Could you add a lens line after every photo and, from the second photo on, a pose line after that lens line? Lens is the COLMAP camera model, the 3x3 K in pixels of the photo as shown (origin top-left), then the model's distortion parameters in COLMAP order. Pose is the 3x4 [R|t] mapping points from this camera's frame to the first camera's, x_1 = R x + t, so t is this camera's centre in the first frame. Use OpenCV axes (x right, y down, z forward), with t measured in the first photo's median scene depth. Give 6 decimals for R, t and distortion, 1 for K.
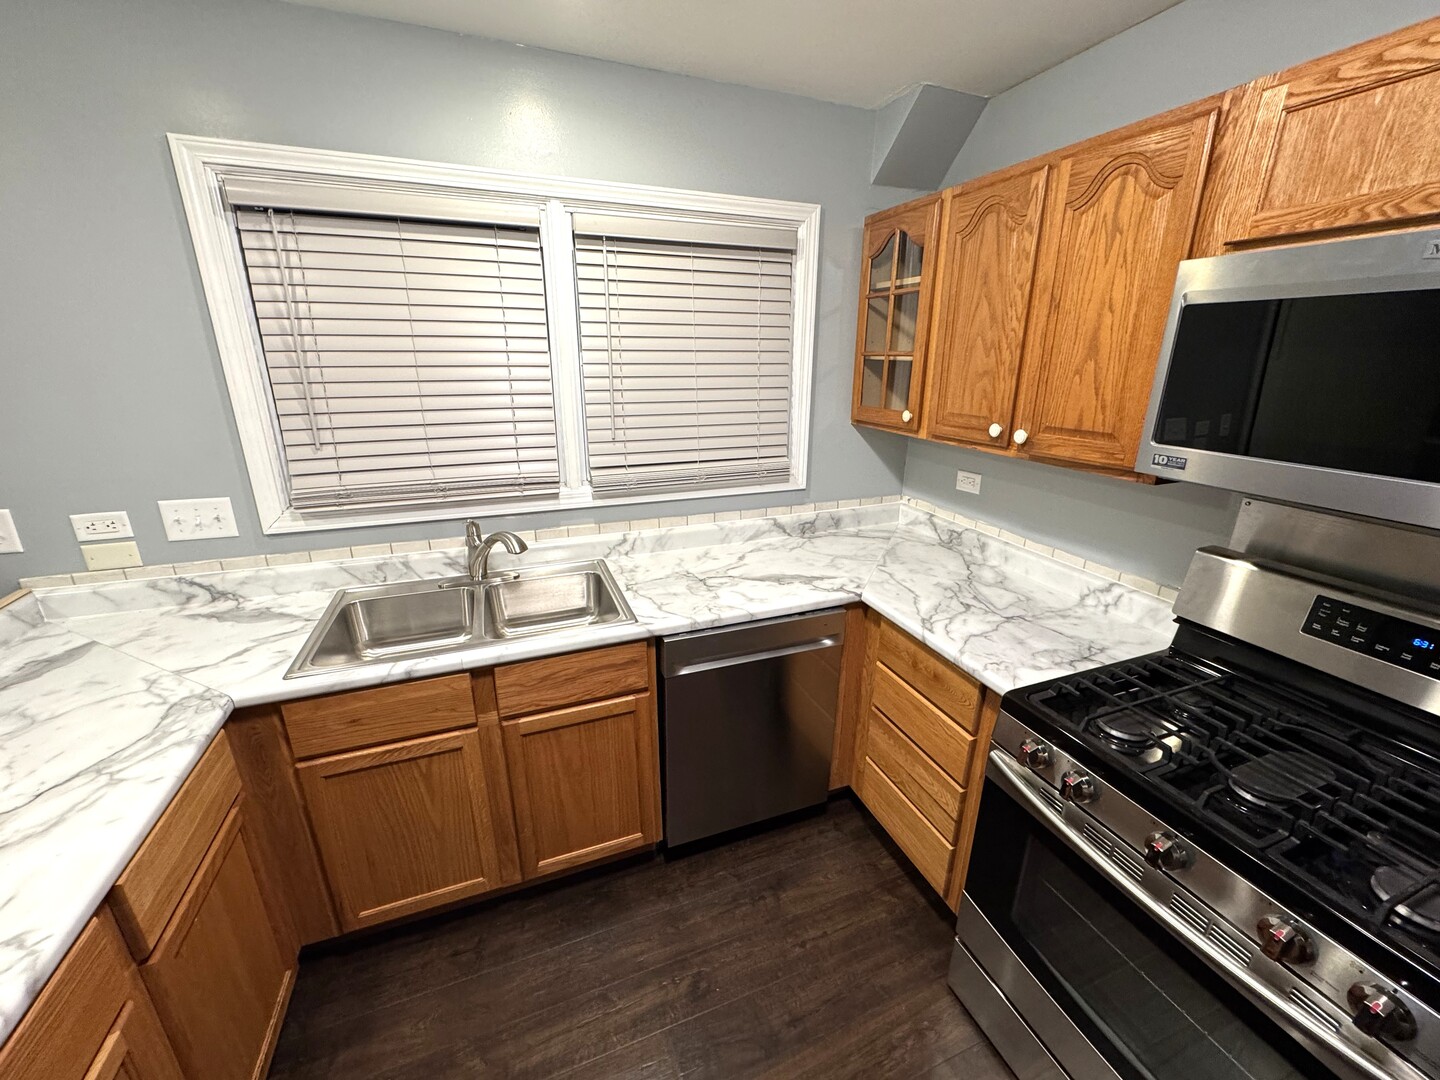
lens RADIAL K [[577.1, 0, 716.5], [0, 577.1, 537.8], [0, 0, 1]] dist [0.000256, 0.000048]
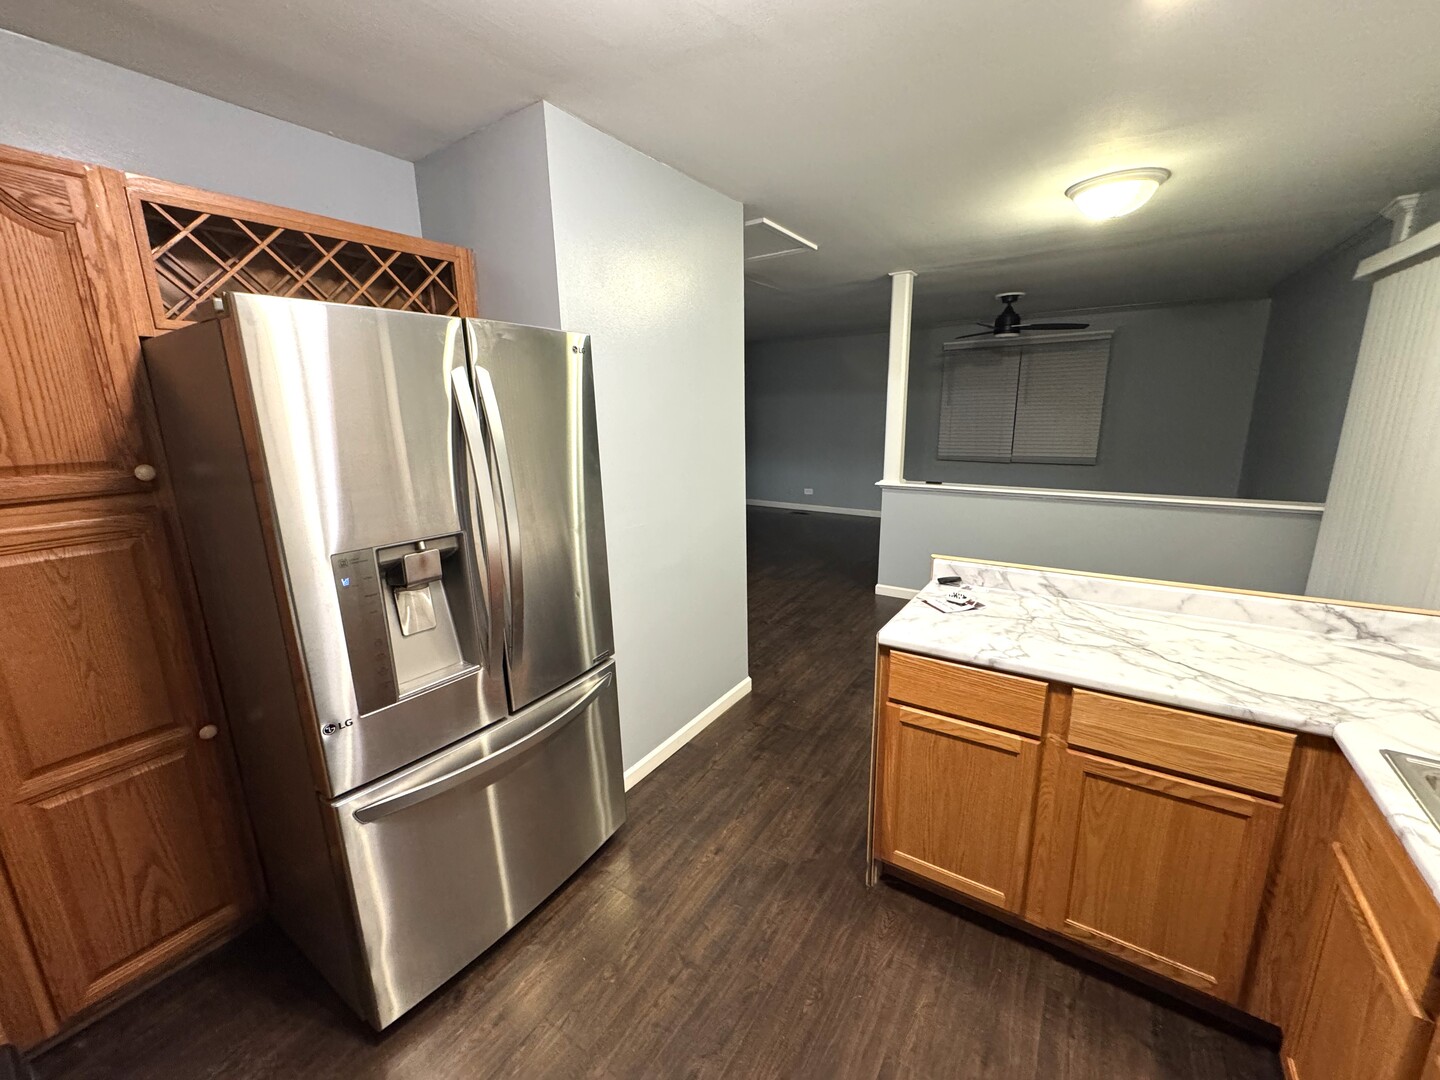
lens RADIAL K [[577.1, 0, 716.5], [0, 577.1, 537.8], [0, 0, 1]] dist [0.000256, 0.000048]
pose [[-0.818773, 0.140301, -0.556710, 0.422410], [-0.160881, 0.874760, 0.457070, -0.237985], [0.551115, 0.463800, -0.693658, 0.935388]]
